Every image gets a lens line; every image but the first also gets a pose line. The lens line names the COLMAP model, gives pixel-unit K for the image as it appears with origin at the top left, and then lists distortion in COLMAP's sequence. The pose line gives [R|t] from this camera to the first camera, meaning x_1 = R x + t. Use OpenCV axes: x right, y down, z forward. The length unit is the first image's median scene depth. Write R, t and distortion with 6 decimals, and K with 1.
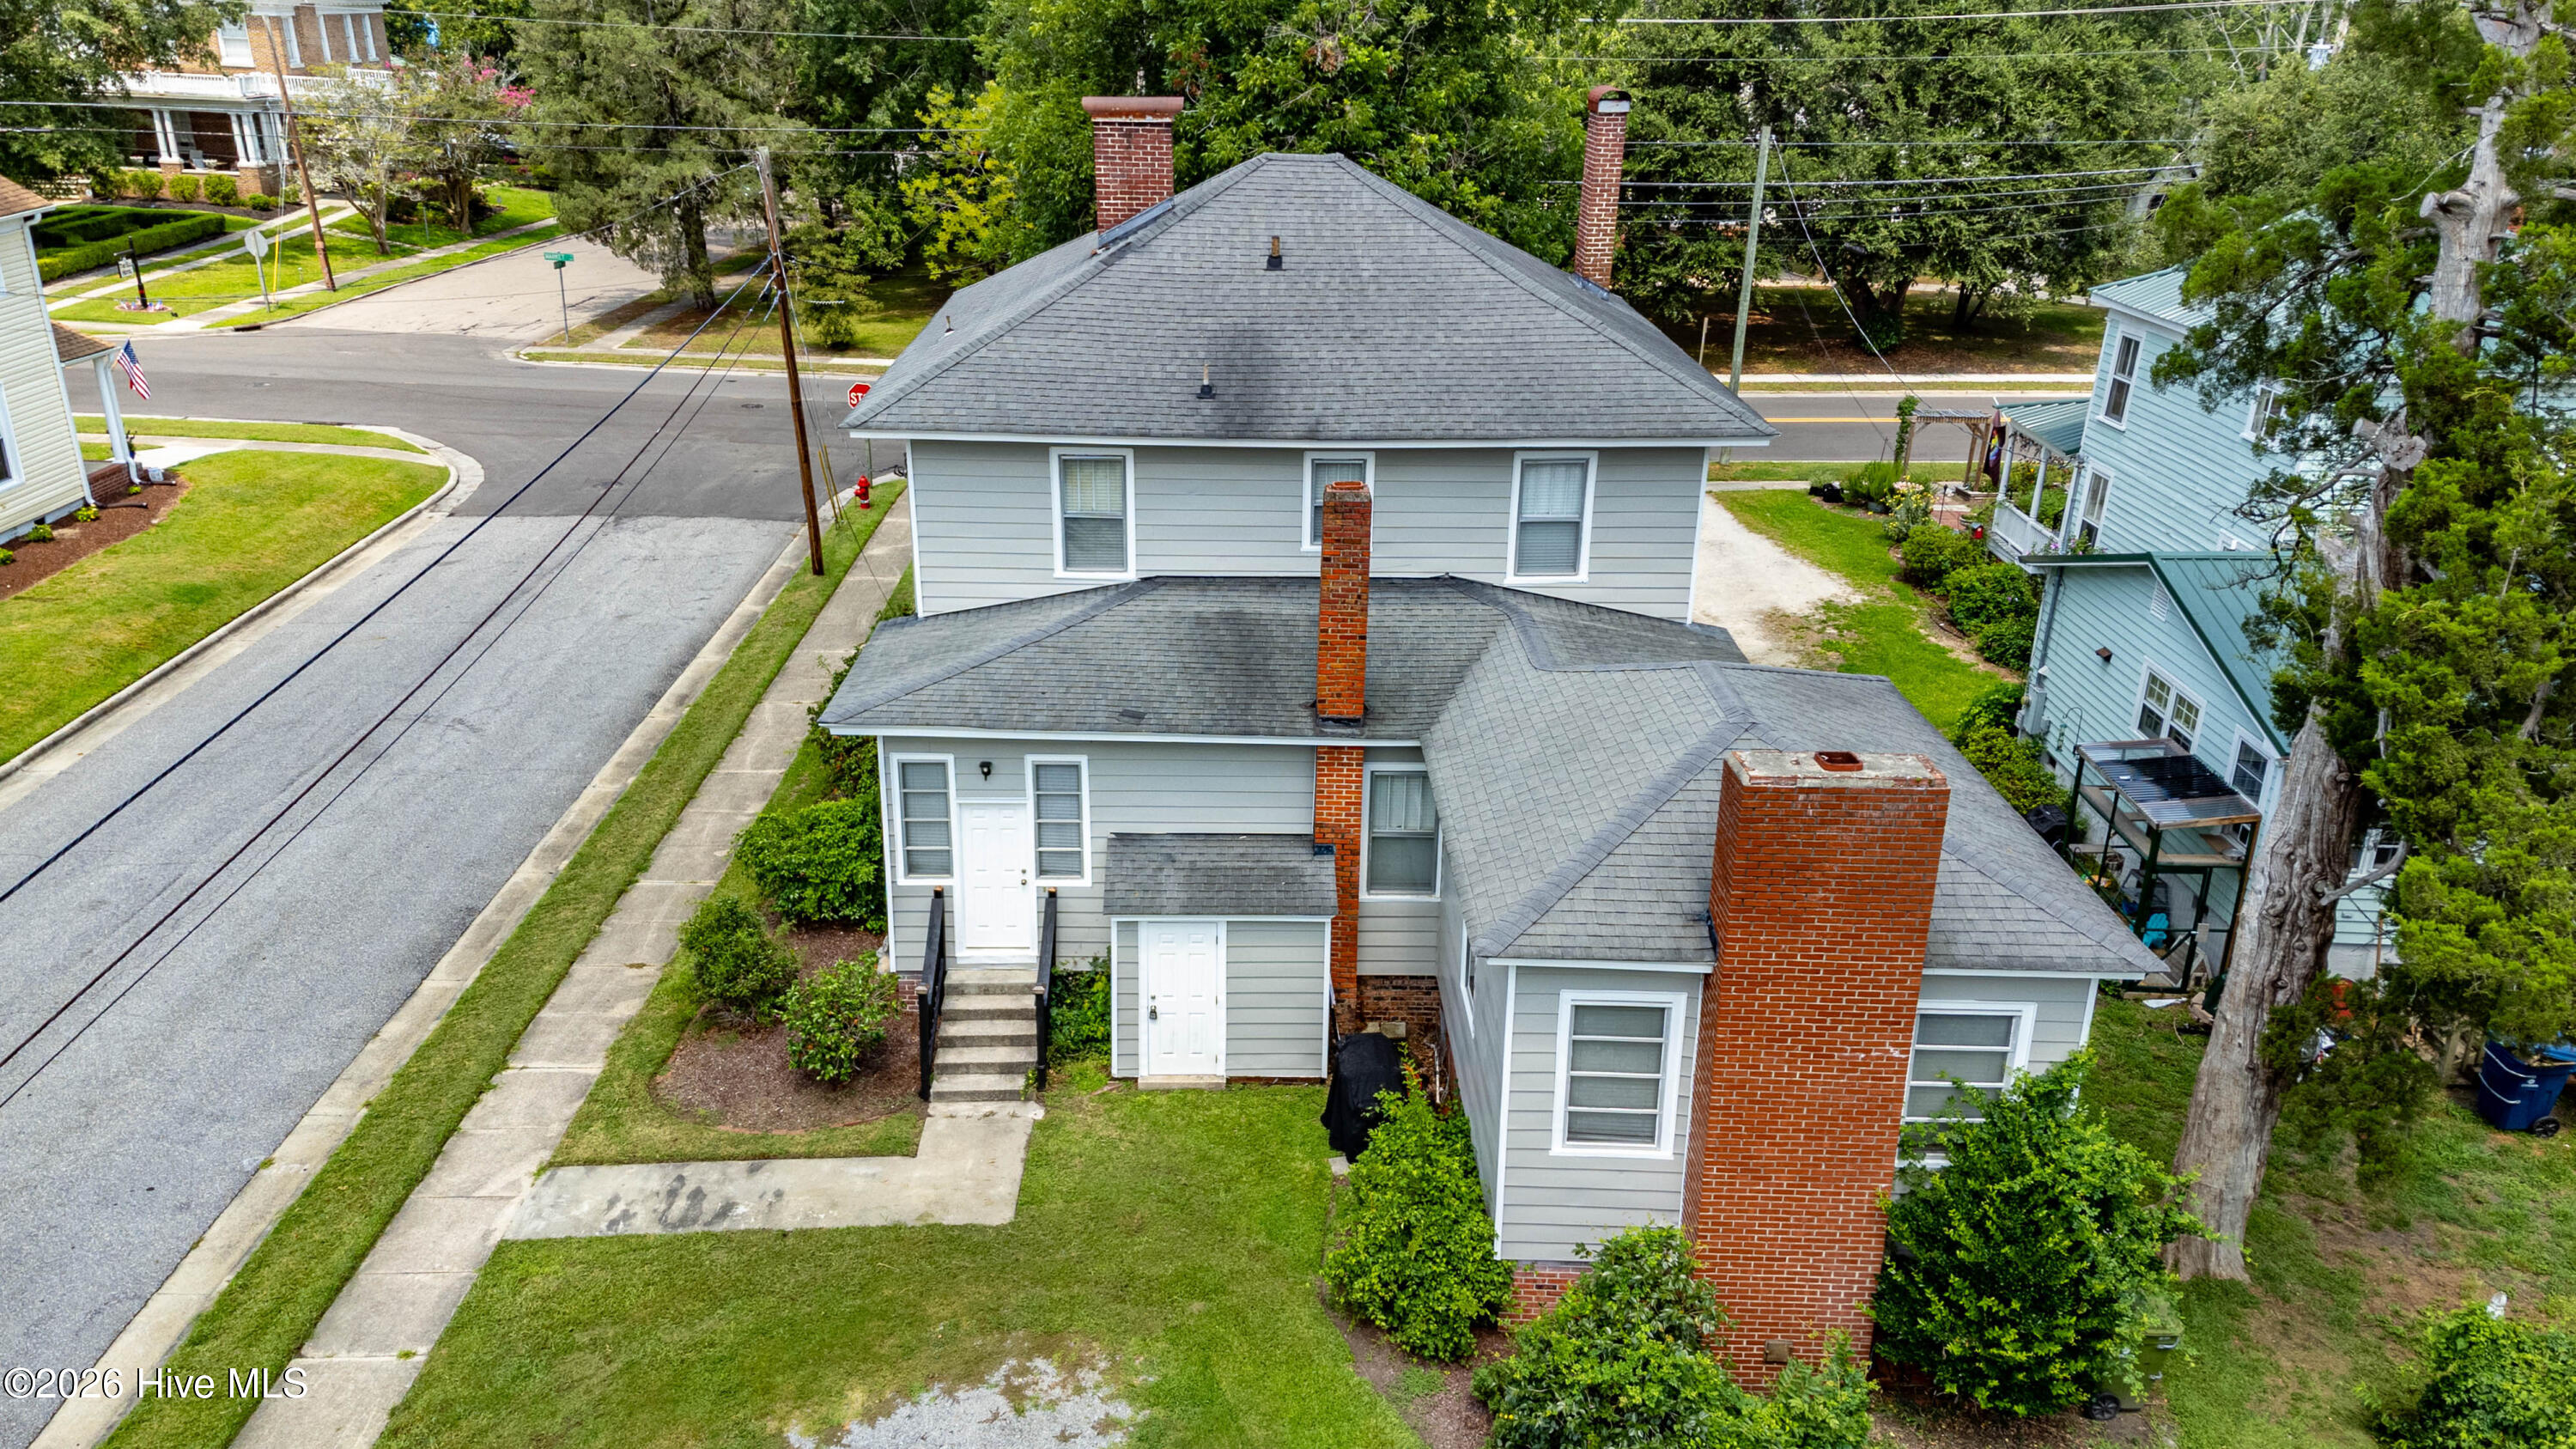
lens RADIAL K [[1877.3, 0, 1278.2], [0, 1877.3, 733.0], [0, 0, 1]] dist [0.276041, -0.278686]
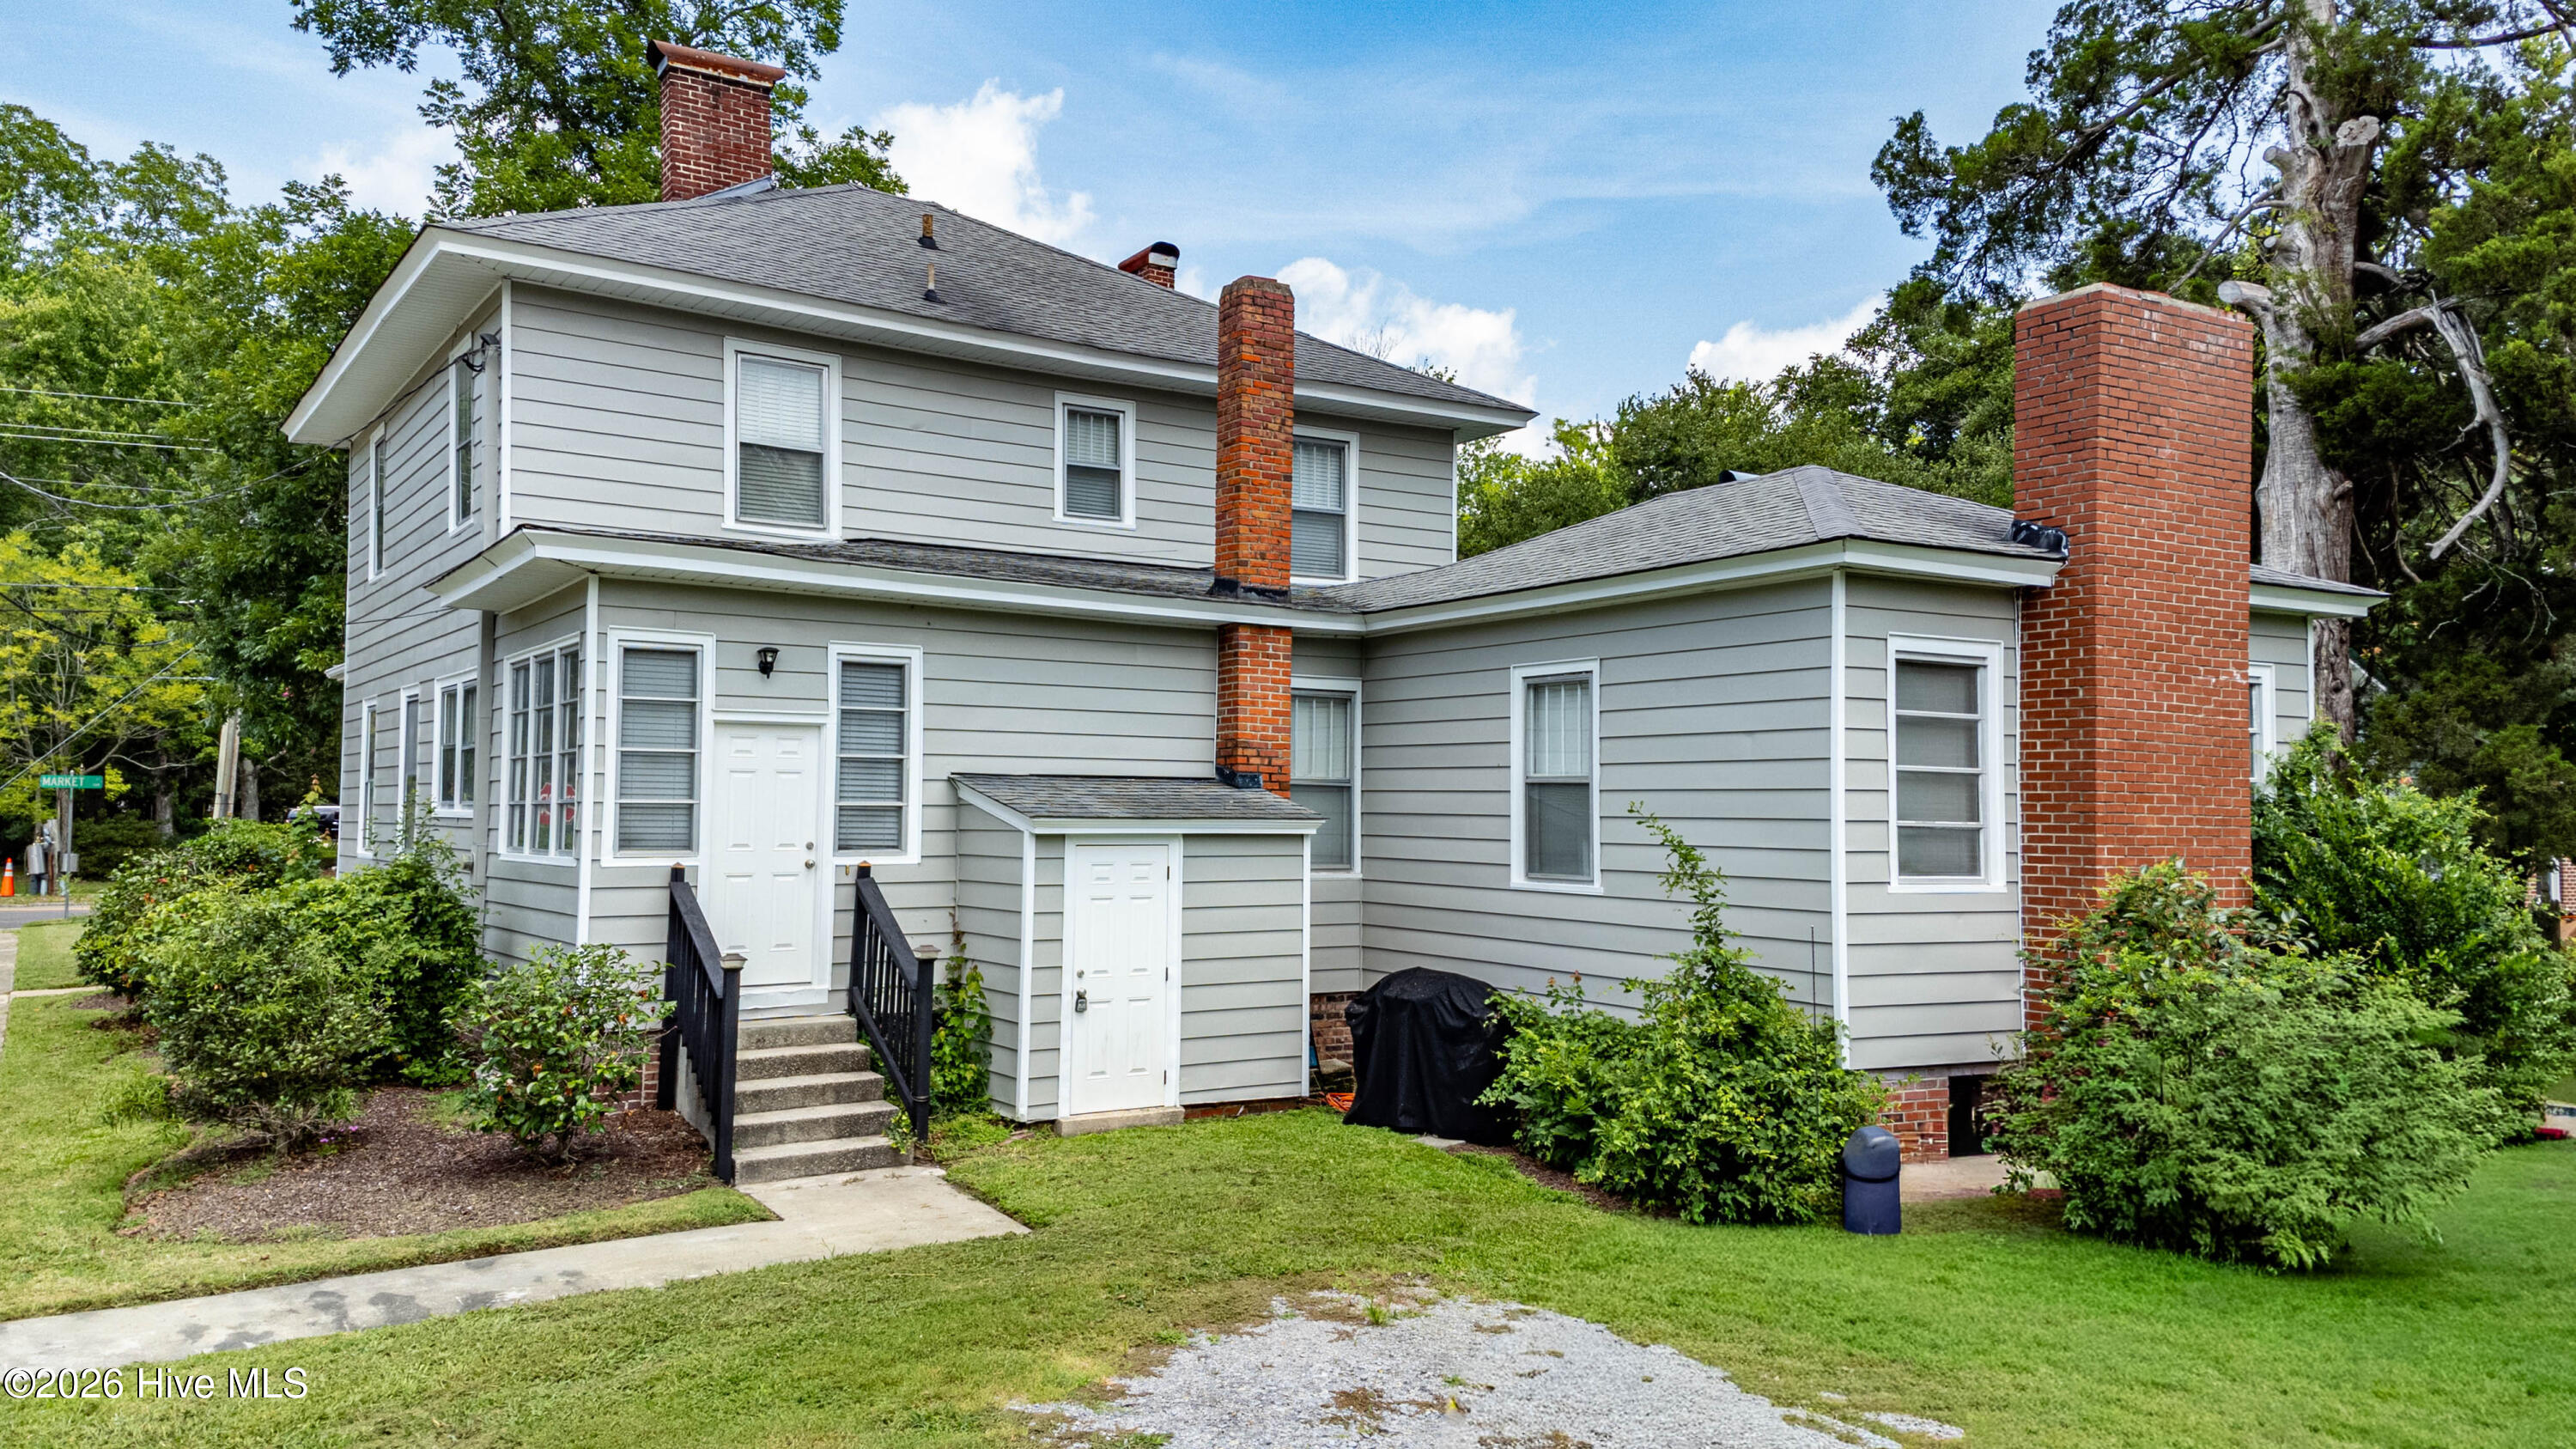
lens RADIAL K [[1877.3, 0, 1278.2], [0, 1877.3, 733.0], [0, 0, 1]] dist [0.276041, -0.278686]
pose [[0.853852, 0.017530, 0.520221, -0.340645], [0.195435, 0.915515, -0.351623, 0.300107], [-0.482434, 0.401903, 0.778287, 0.424169]]
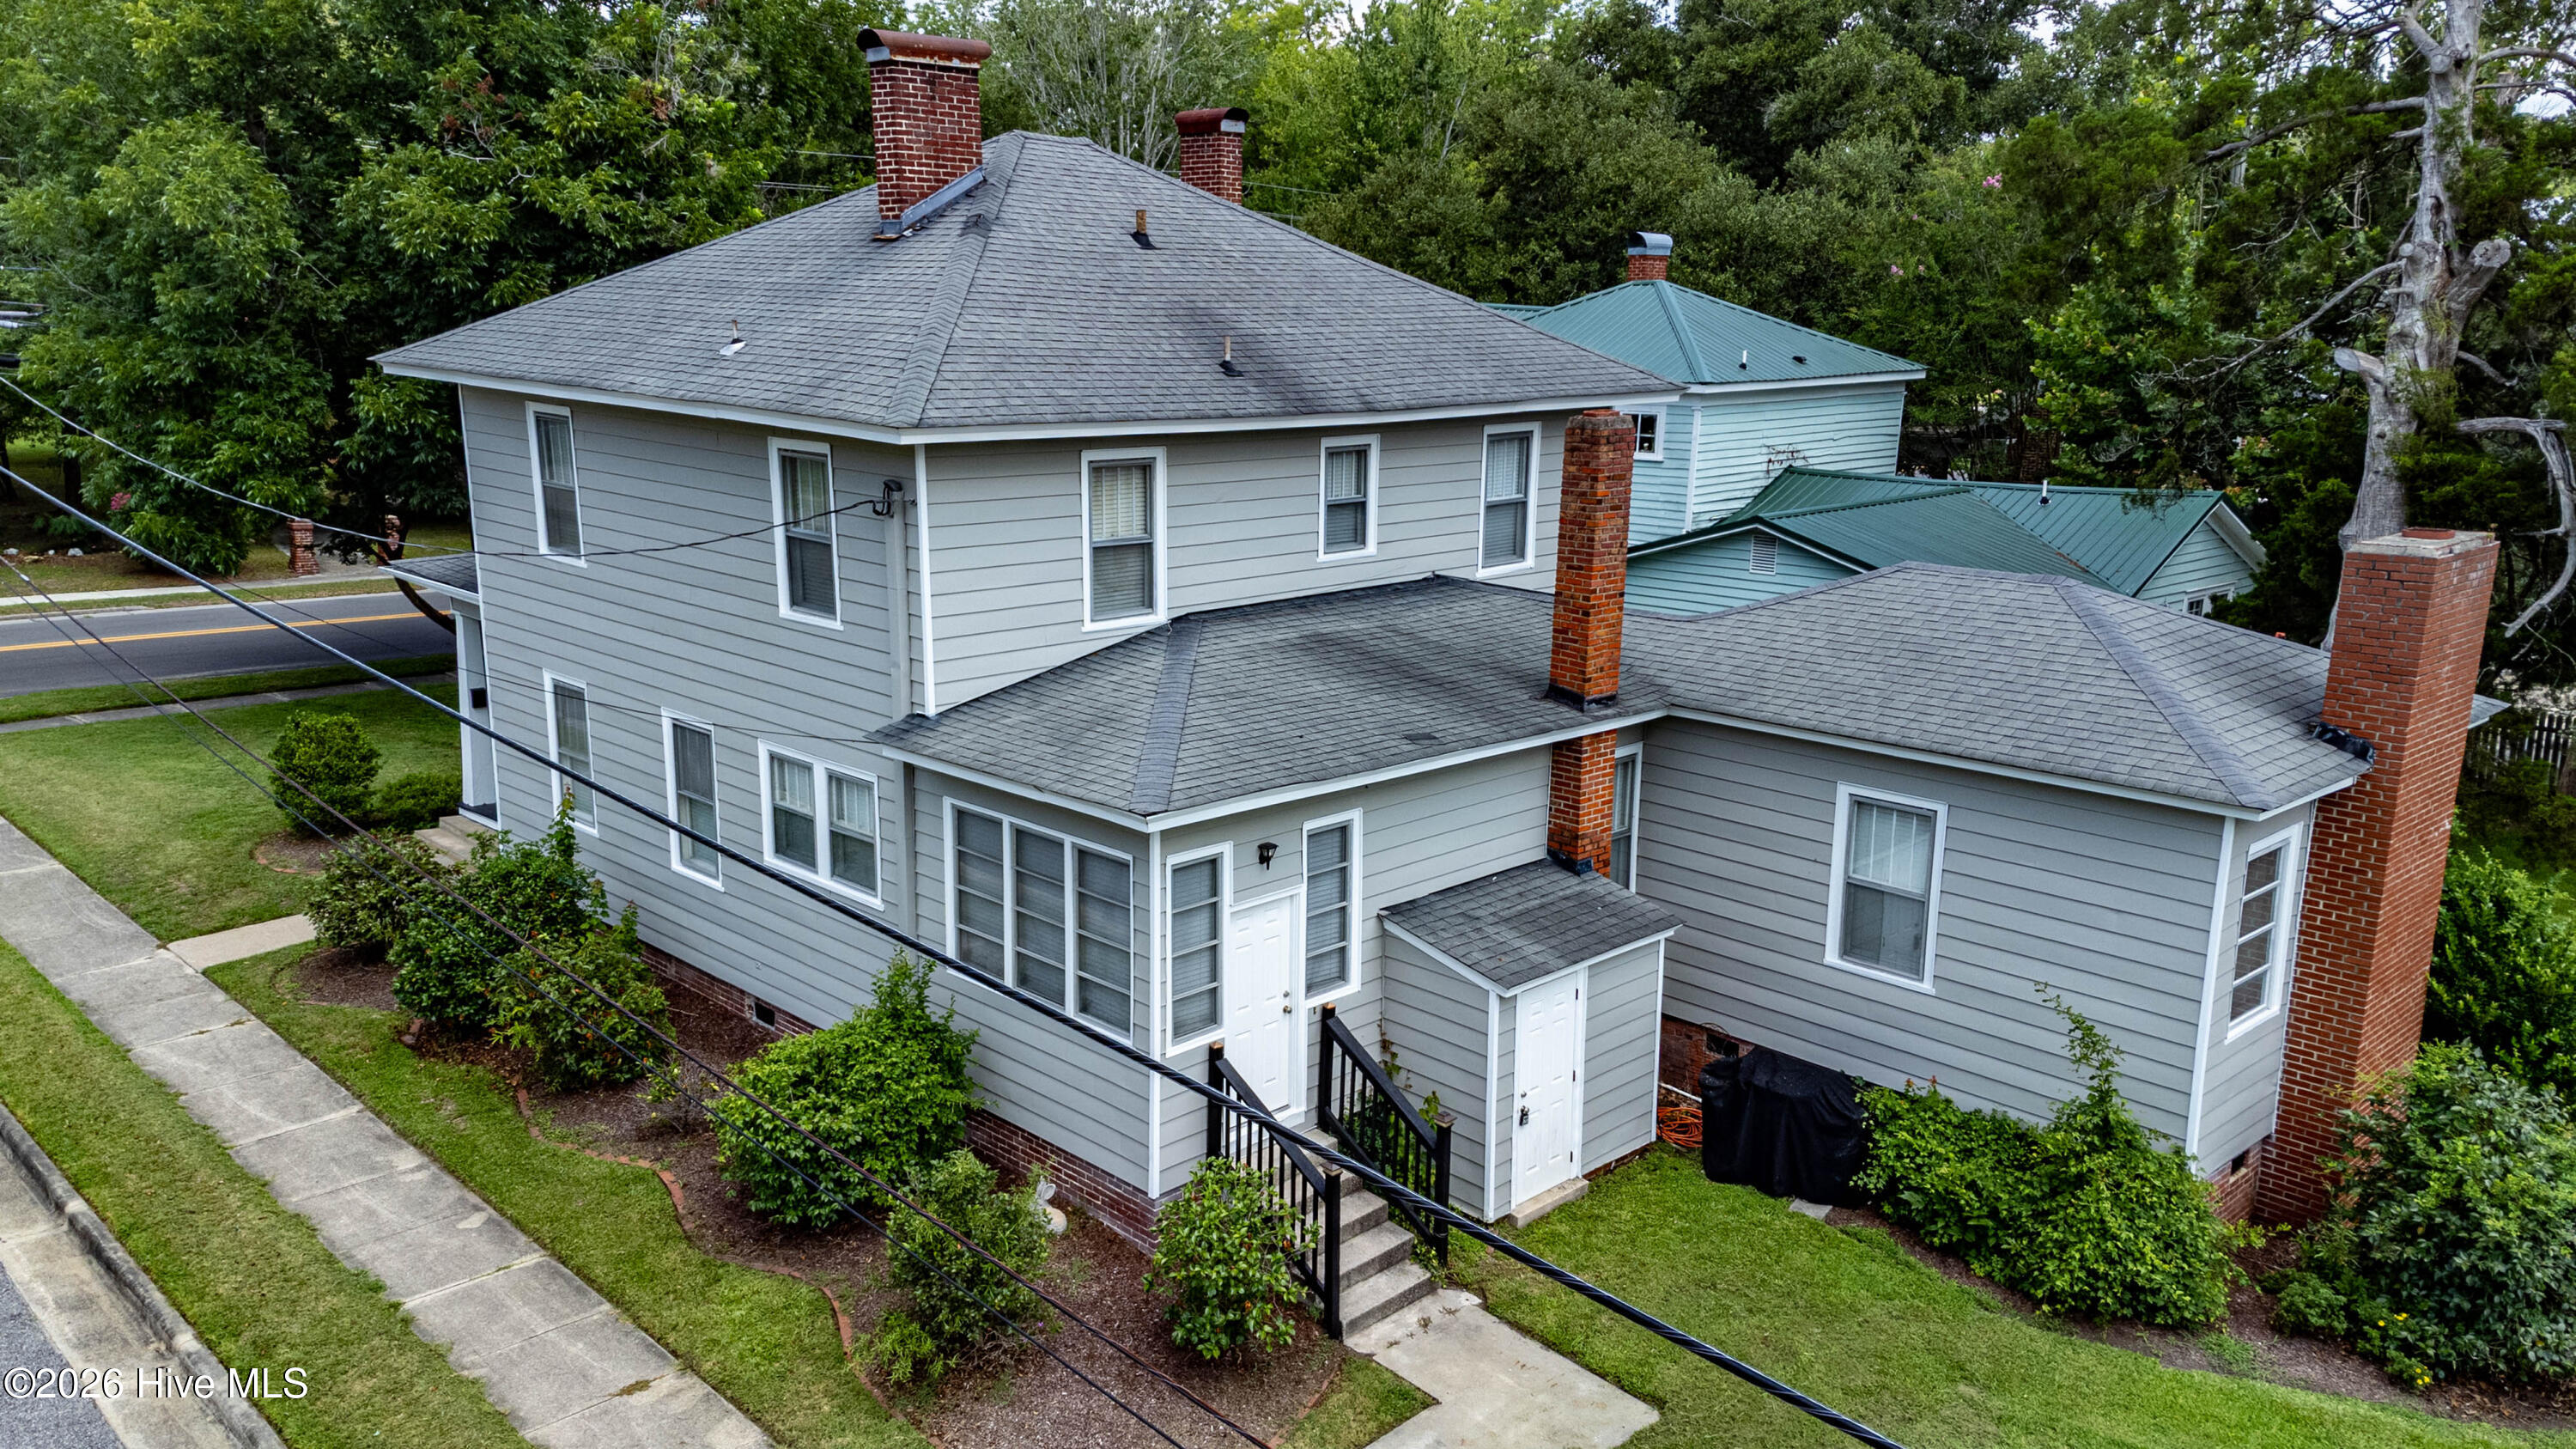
lens RADIAL K [[1877.3, 0, 1278.2], [0, 1877.3, 733.0], [0, 0, 1]] dist [0.276041, -0.278686]
pose [[0.722458, -0.159153, 0.672848, -0.619657], [0.255147, 0.965831, -0.045505, 0.009022], [-0.642615, 0.204551, 0.738380, 0.460380]]
